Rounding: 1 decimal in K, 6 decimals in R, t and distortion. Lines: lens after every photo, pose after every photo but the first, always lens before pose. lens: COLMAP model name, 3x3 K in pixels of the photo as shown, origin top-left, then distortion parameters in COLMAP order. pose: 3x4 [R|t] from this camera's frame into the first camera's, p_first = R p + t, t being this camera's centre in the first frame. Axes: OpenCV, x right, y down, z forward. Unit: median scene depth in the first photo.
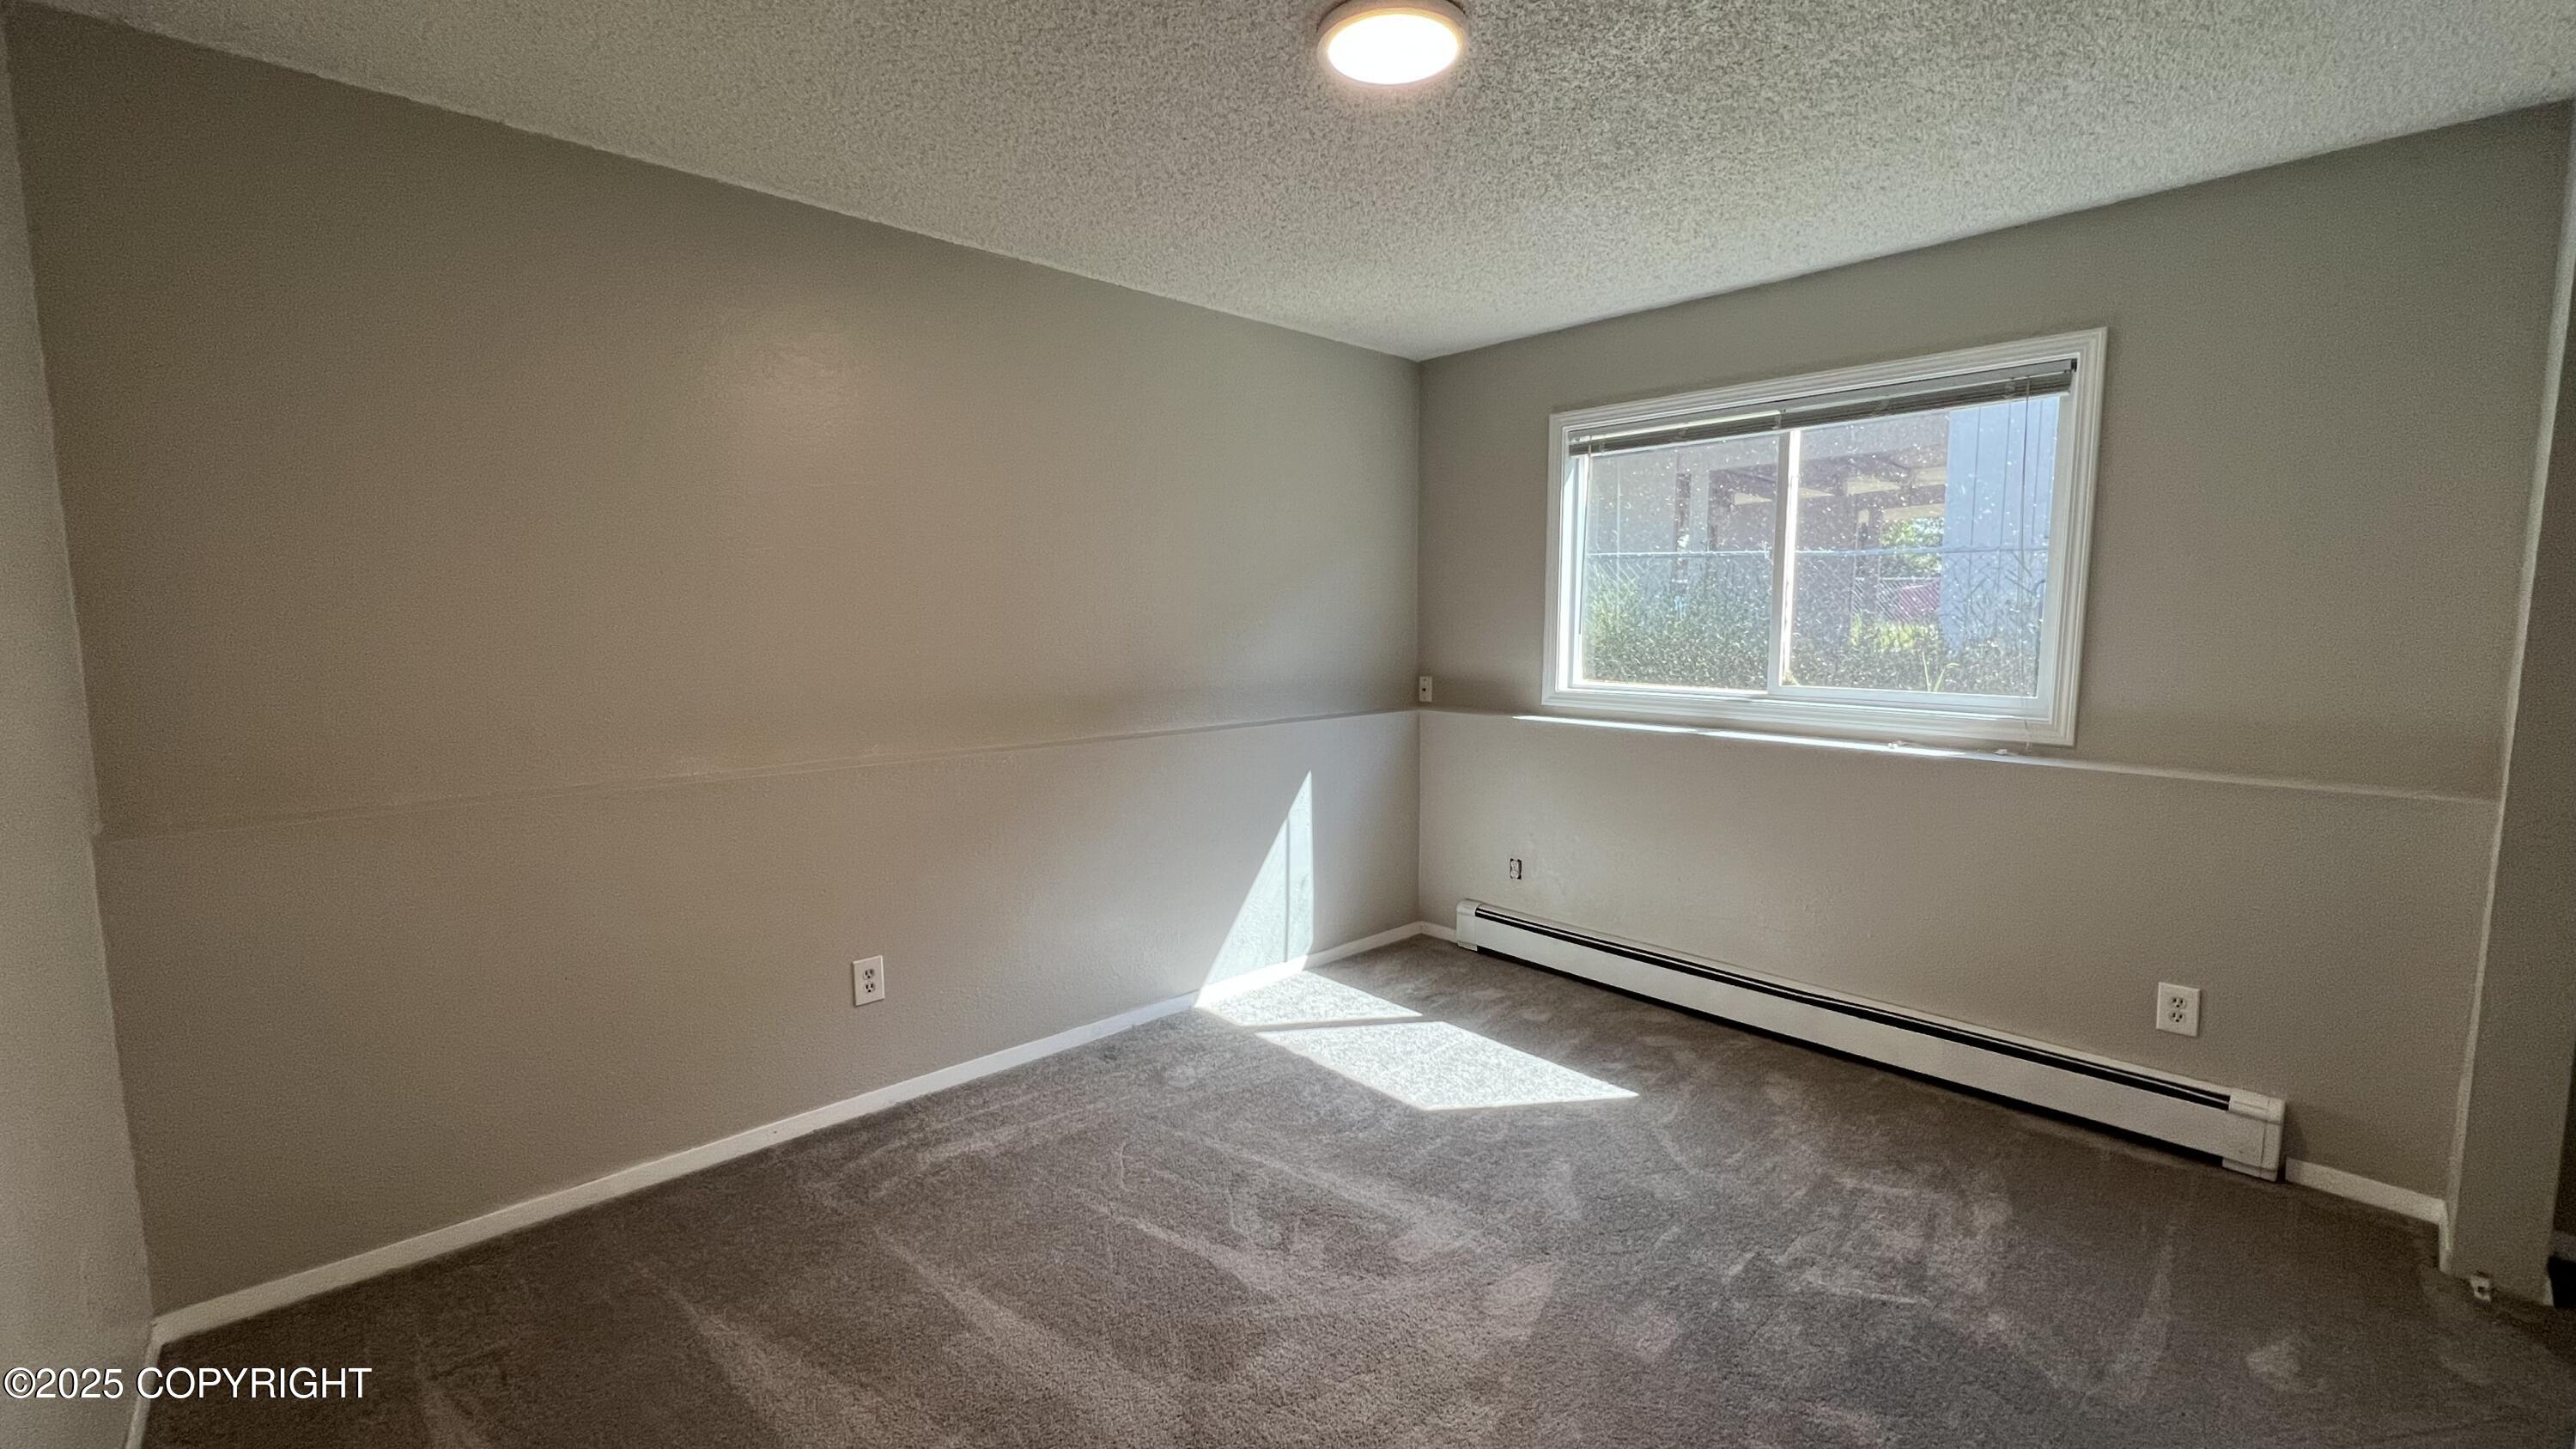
lens RADIAL K [[1029.7, 0, 1288.0], [0, 1029.7, 724.5], [0, 0, 1]] dist [0.001294, 0.000088]
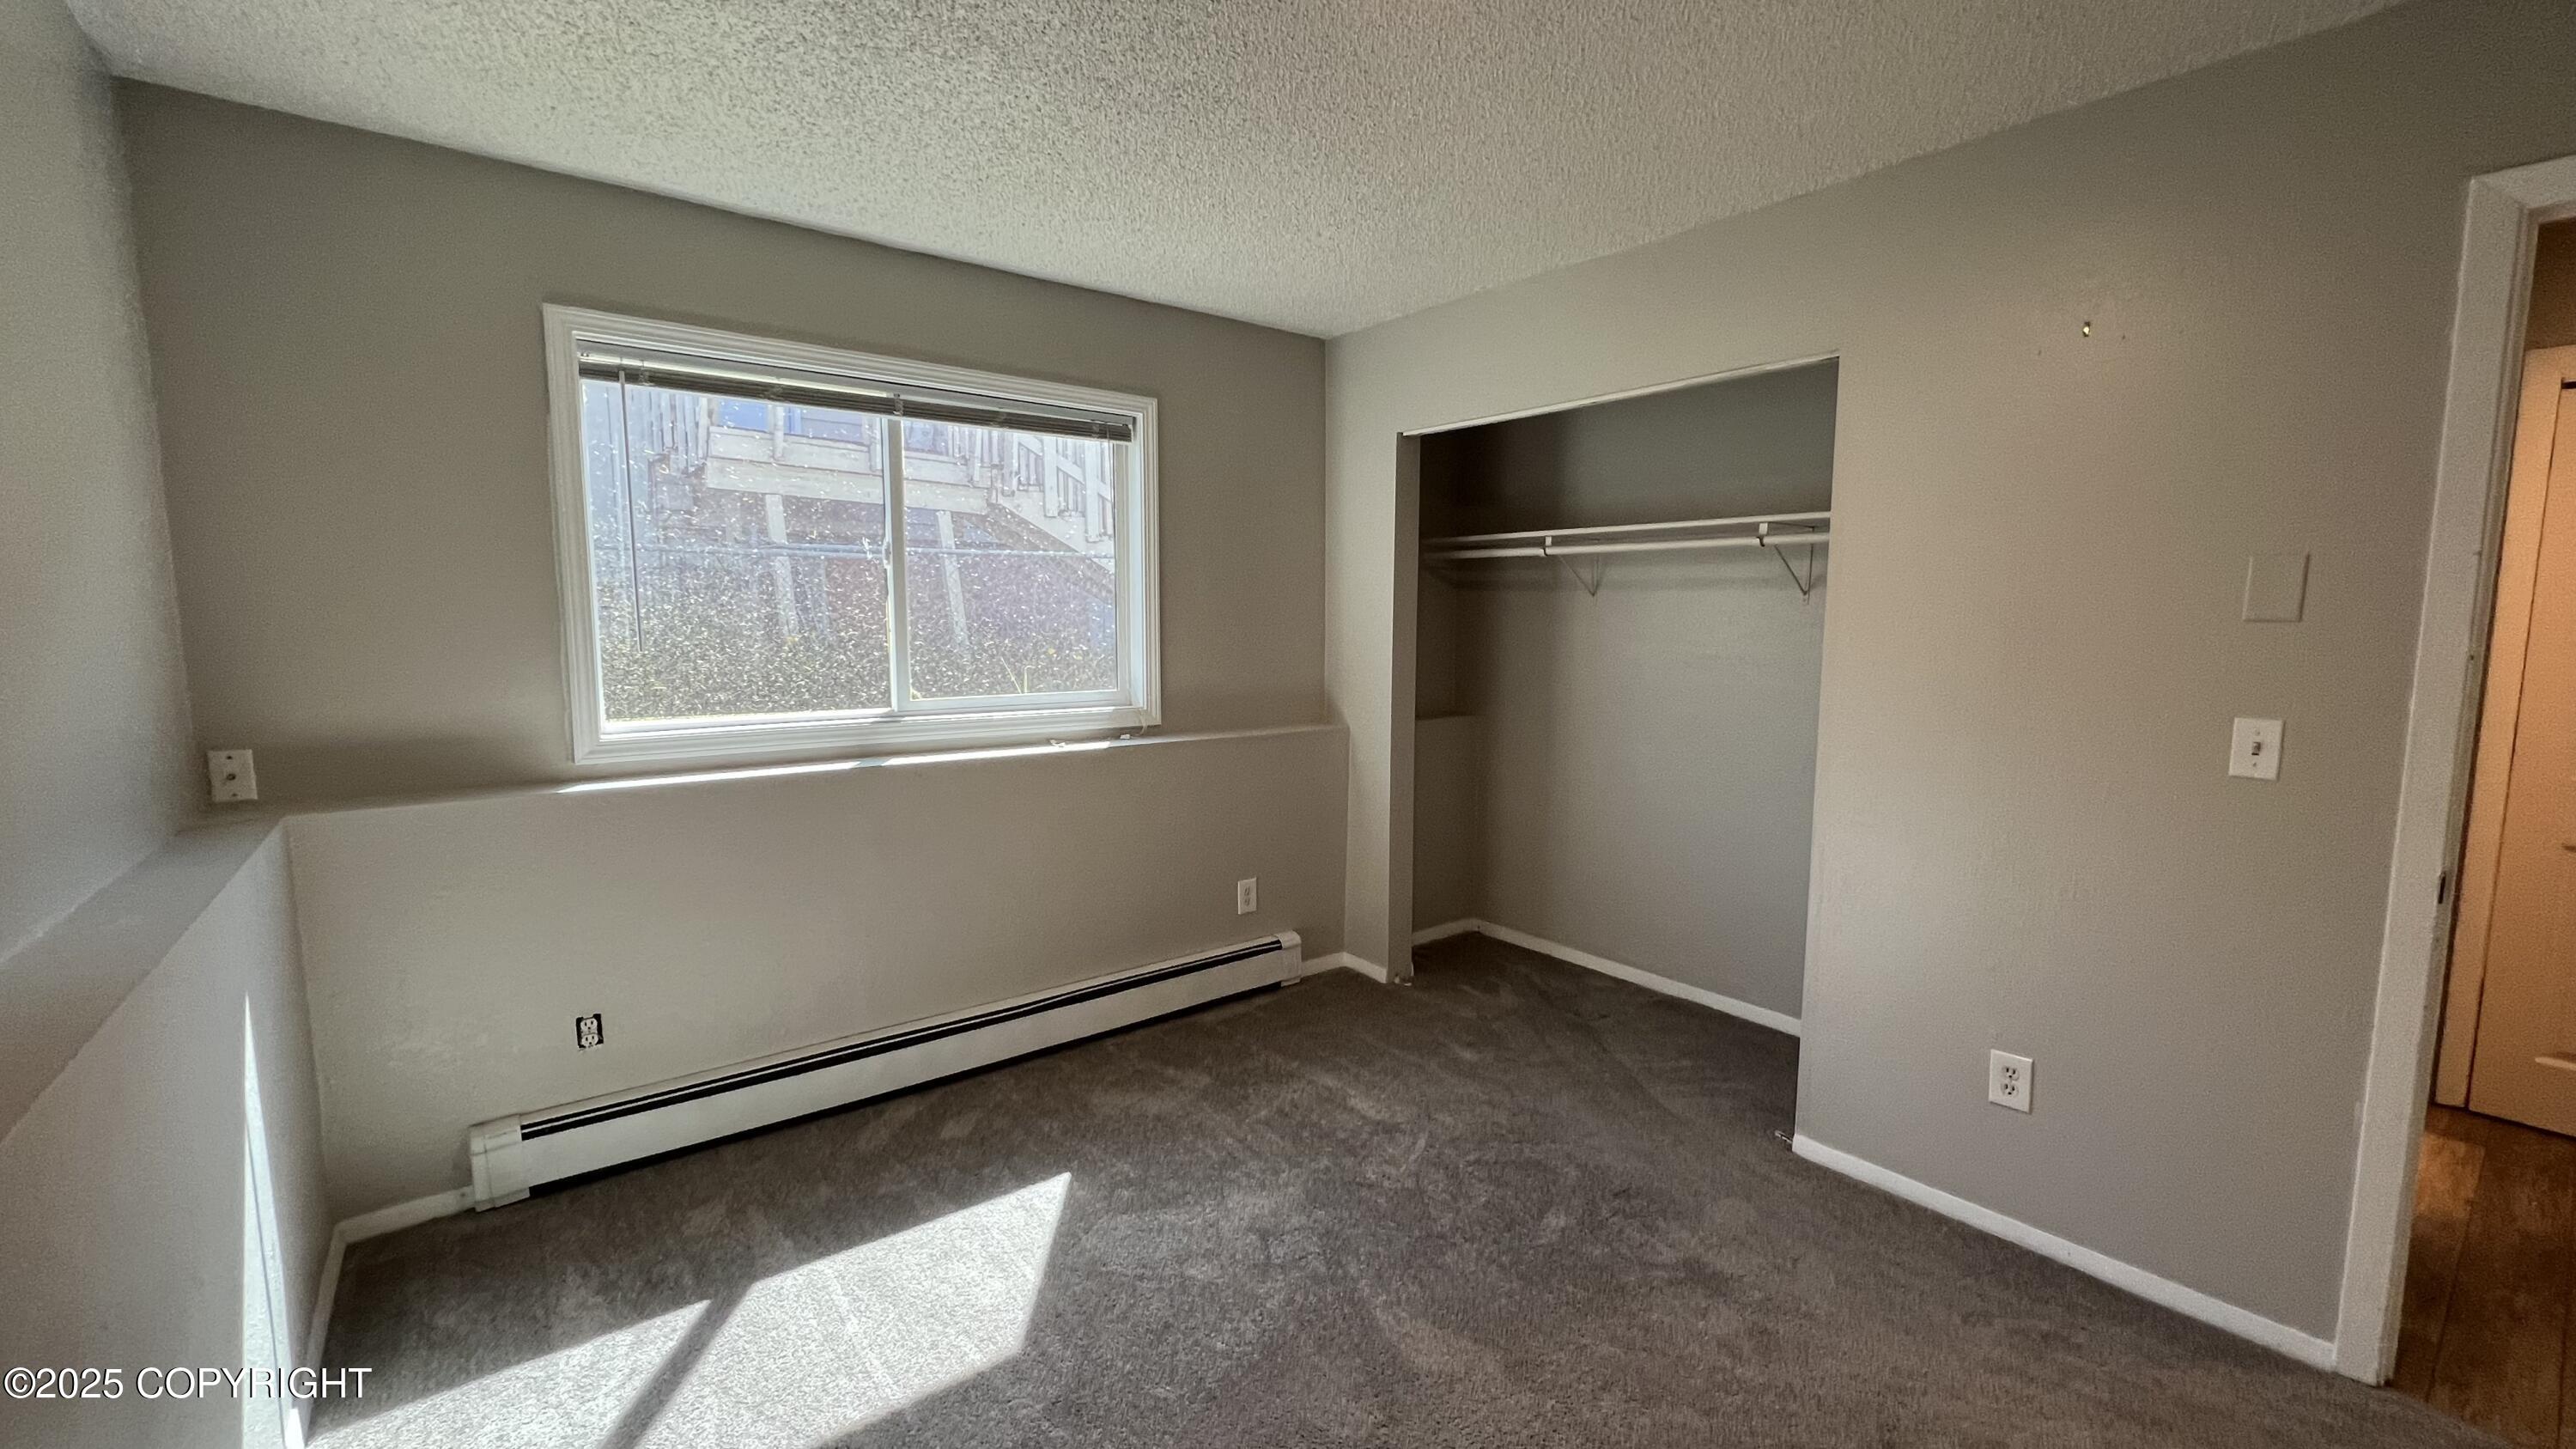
lens RADIAL K [[1029.7, 0, 1288.0], [0, 1029.7, 724.5], [0, 0, 1]] dist [0.001294, 0.000088]
pose [[0.088739, -0.105038, 0.990501, -0.409741], [0.103138, 0.990048, 0.095750, -0.071789], [-0.990701, 0.093662, 0.098689, 0.602696]]
